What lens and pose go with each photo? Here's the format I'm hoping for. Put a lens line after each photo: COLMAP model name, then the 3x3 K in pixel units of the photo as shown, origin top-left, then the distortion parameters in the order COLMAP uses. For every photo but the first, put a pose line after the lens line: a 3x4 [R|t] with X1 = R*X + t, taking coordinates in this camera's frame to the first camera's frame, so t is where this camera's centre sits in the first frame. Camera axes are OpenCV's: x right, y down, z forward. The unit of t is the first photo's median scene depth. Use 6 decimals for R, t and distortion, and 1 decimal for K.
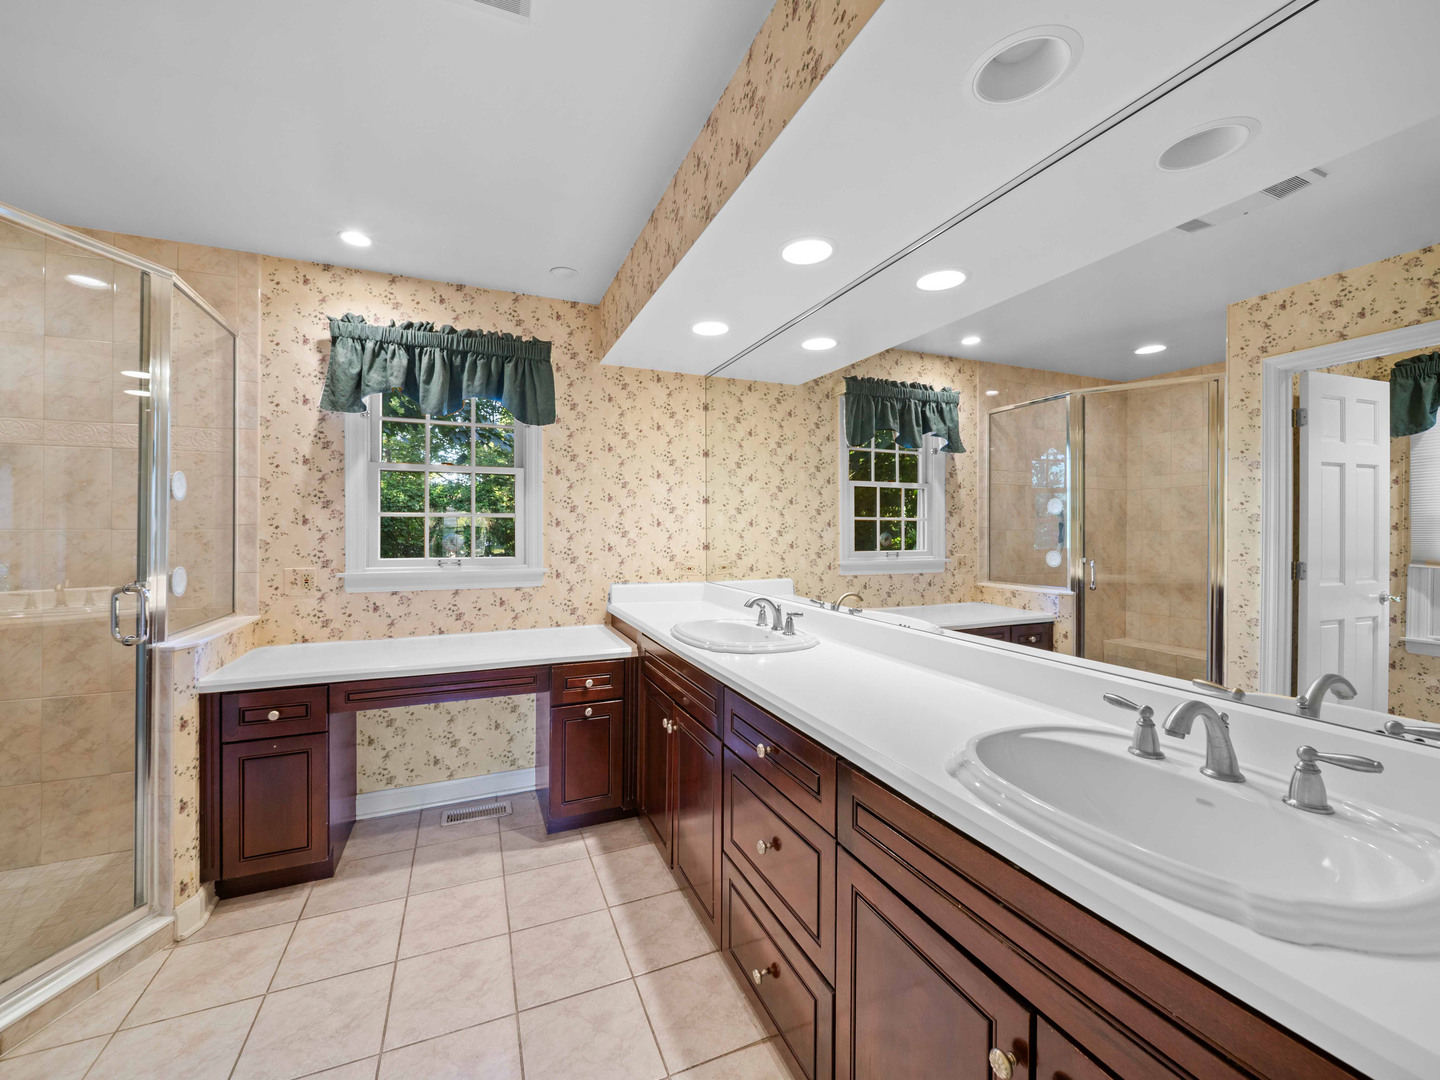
lens RADIAL K [[567.5, 0, 699.4], [0, 567.5, 524.8], [0, 0, 1]] dist [-0.001250, -0.000387]
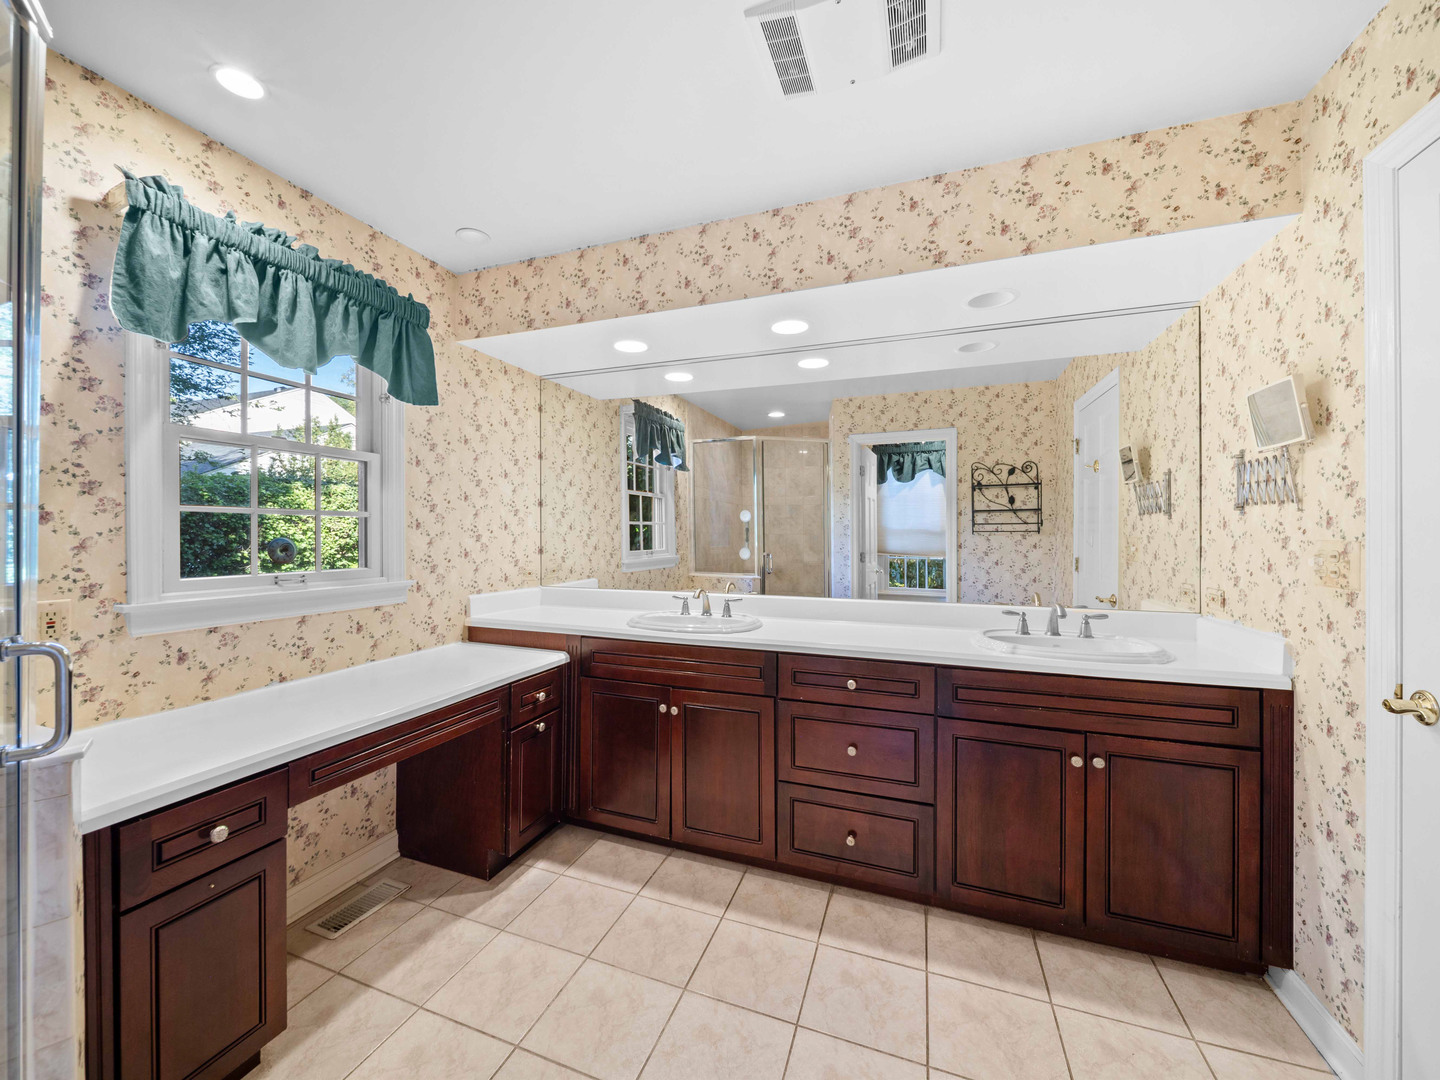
lens RADIAL K [[569.7, 0, 703.5], [0, 569.7, 529.9], [0, 0, 1]] dist [0.001087, -0.002781]
pose [[0.681590, 0.005796, 0.731711, -0.641950], [-0.006730, 0.999976, -0.001651, 0.003400], [-0.731703, -0.003799, 0.681613, 0.149993]]
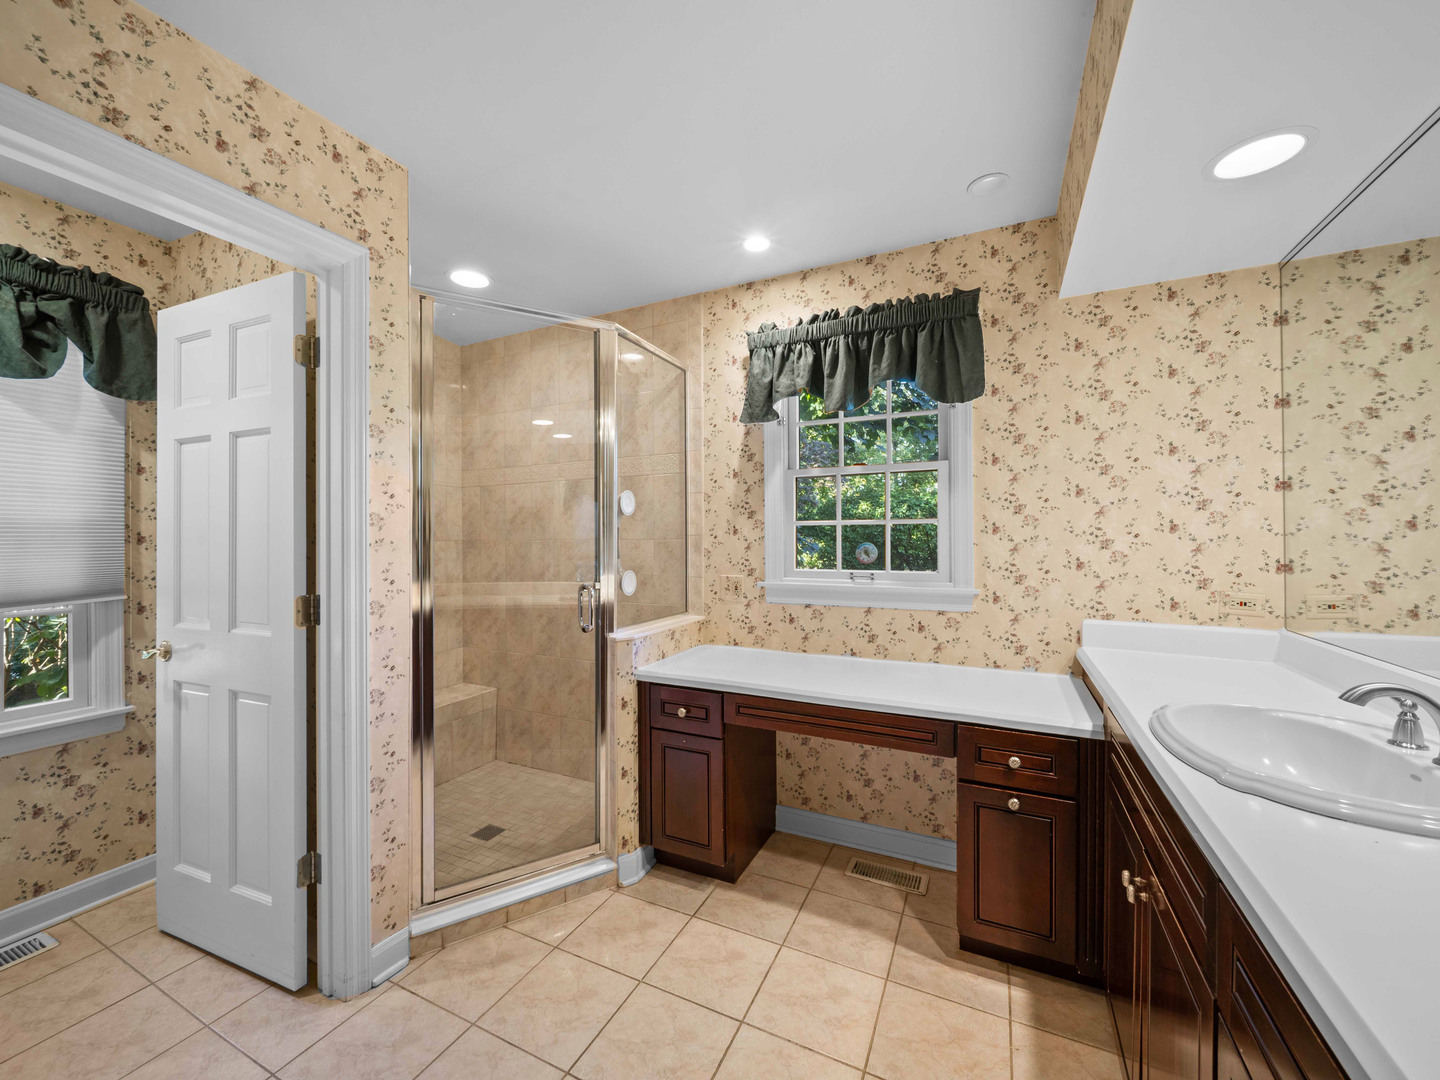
lens RADIAL K [[572.0, 0, 709.2], [0, 572.0, 537.4], [0, 0, 1]] dist [0.000214, -0.002124]
pose [[0.660676, -0.006024, -0.750647, 0.074250], [0.010967, 0.999939, 0.001627, 0.002787], [0.750591, -0.009307, 0.660701, 0.247828]]
